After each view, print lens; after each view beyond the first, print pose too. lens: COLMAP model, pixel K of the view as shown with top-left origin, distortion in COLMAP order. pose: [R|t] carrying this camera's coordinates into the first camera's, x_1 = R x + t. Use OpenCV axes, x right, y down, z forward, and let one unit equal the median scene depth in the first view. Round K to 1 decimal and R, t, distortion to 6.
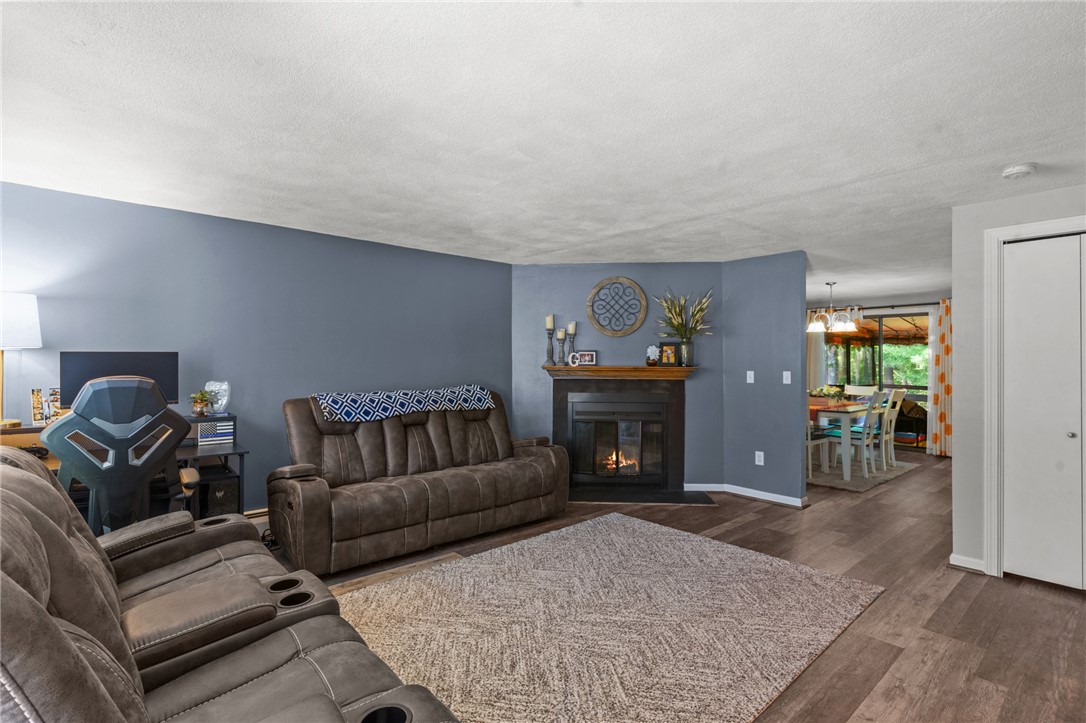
lens RADIAL K [[525.6, 0, 543.1], [0, 525.6, 356.2], [0, 0, 1]] dist [0.002047, -0.001173]
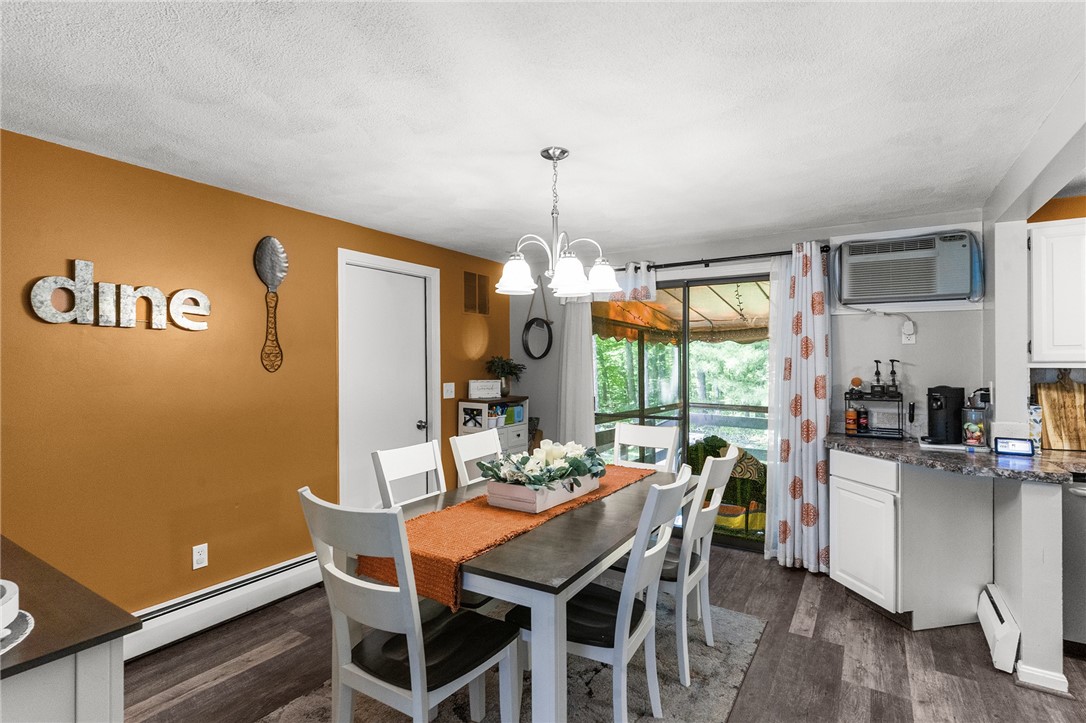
lens RADIAL K [[526.7, 0, 545.4], [0, 526.7, 360.6], [0, 0, 1]] dist [0.002012, -0.000820]
pose [[0.957502, -0.001573, 0.288422, 0.862383], [0.000715, 0.999995, 0.003082, -0.004231], [-0.288425, -0.002745, 0.957499, 1.303049]]
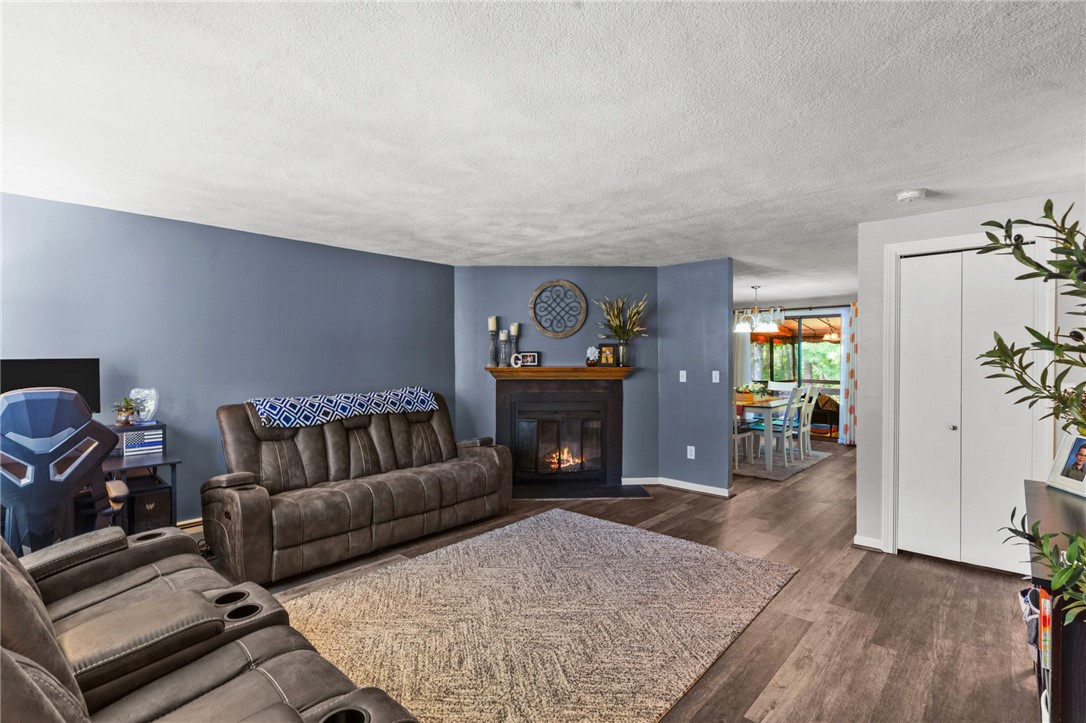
lens RADIAL K [[523.2, 0, 543.0], [0, 523.2, 361.5], [0, 0, 1]] dist [0.002041, -0.000764]
pose [[0.993793, -0.005580, 0.111105, -0.004721], [0.003508, 0.999816, 0.018837, -0.016319], [-0.111190, -0.018331, 0.993630, -0.024375]]
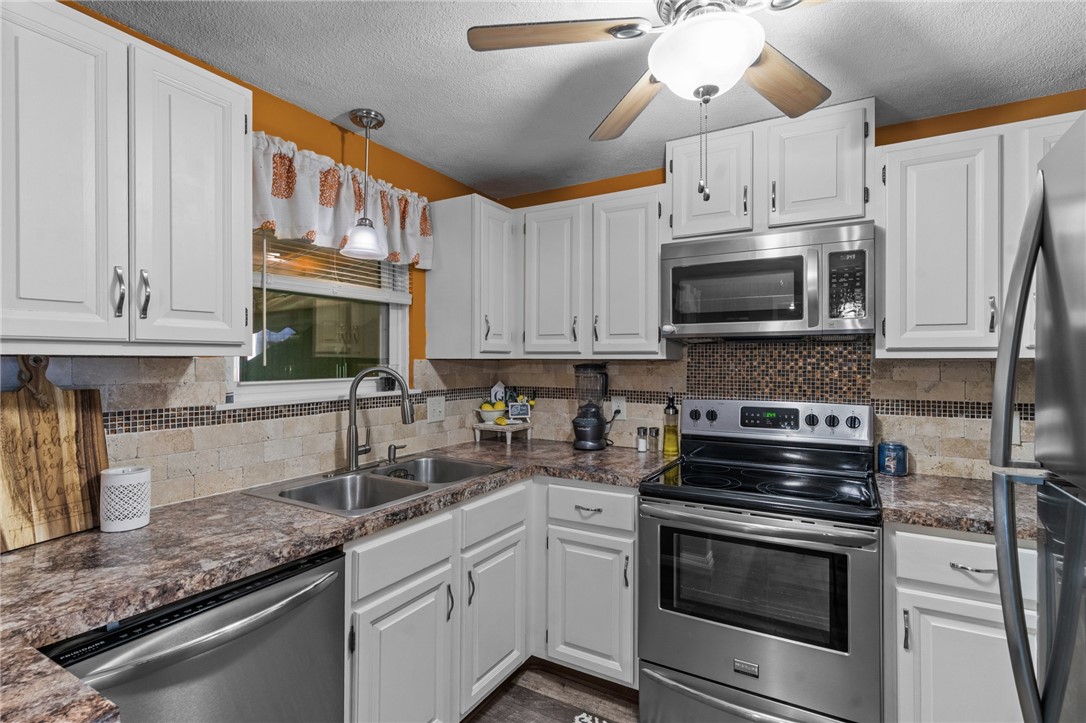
lens RADIAL K [[525.6, 0, 543.1], [0, 525.6, 356.2], [0, 0, 1]] dist [0.002047, -0.001173]
pose [[-0.317745, 0.006082, 0.948157, 1.441893], [-0.004998, 0.999955, -0.008089, 0.012371], [-0.948163, -0.007309, -0.317700, 1.654824]]
